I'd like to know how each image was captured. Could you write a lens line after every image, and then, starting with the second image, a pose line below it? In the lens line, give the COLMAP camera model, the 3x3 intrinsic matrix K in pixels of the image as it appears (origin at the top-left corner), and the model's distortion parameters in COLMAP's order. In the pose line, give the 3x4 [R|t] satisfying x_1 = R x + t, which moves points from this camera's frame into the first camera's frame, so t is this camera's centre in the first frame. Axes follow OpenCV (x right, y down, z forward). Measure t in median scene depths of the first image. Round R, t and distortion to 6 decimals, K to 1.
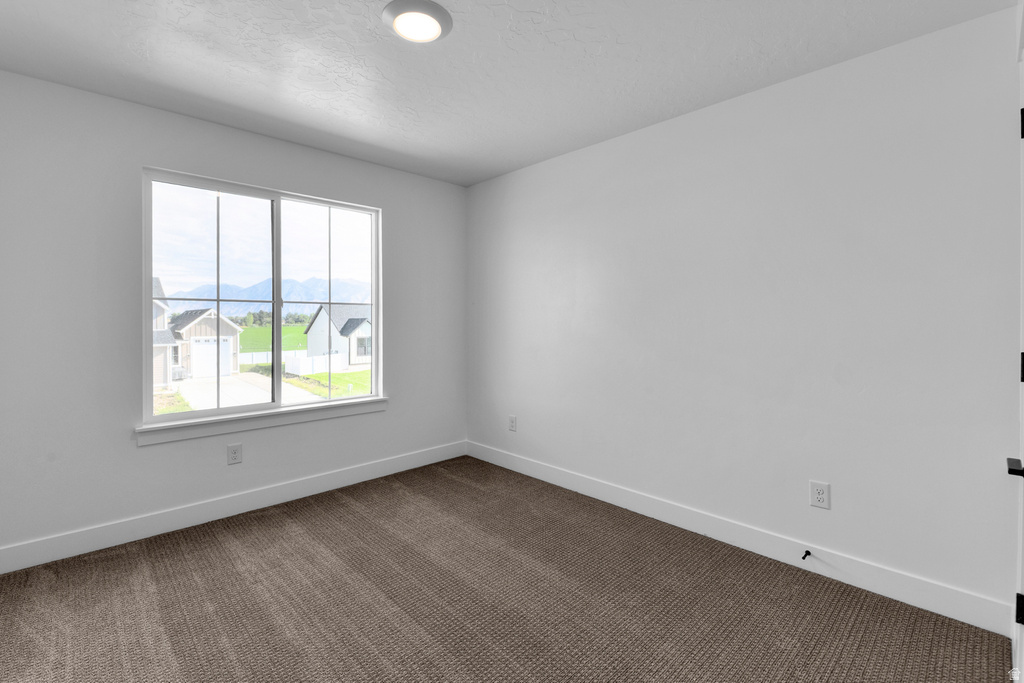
lens RADIAL K [[451.7, 0, 507.1], [0, 451.7, 327.3], [0, 0, 1]] dist [0.001054, -0.005302]
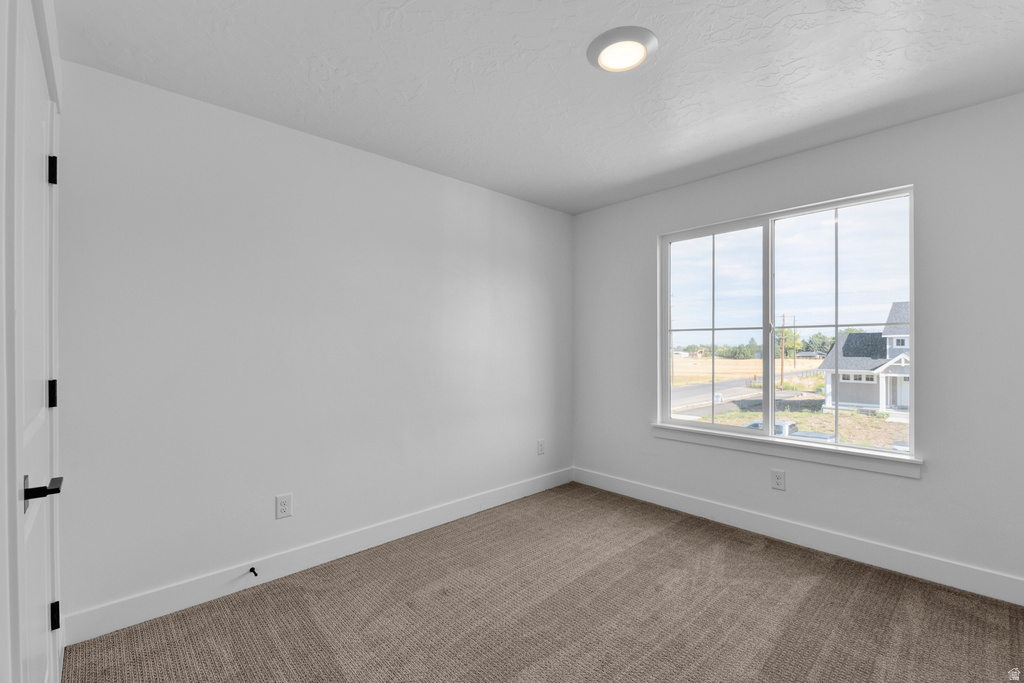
lens RADIAL K [[471.3, 0, 529.2], [0, 471.3, 341.7], [0, 0, 1]] dist [-0.000489, -0.019536]
pose [[-0.017735, -0.015172, -0.999728, 0.520115], [-0.014852, 0.999779, -0.014910, -0.003465], [0.999732, 0.014584, -0.017956, 0.507676]]
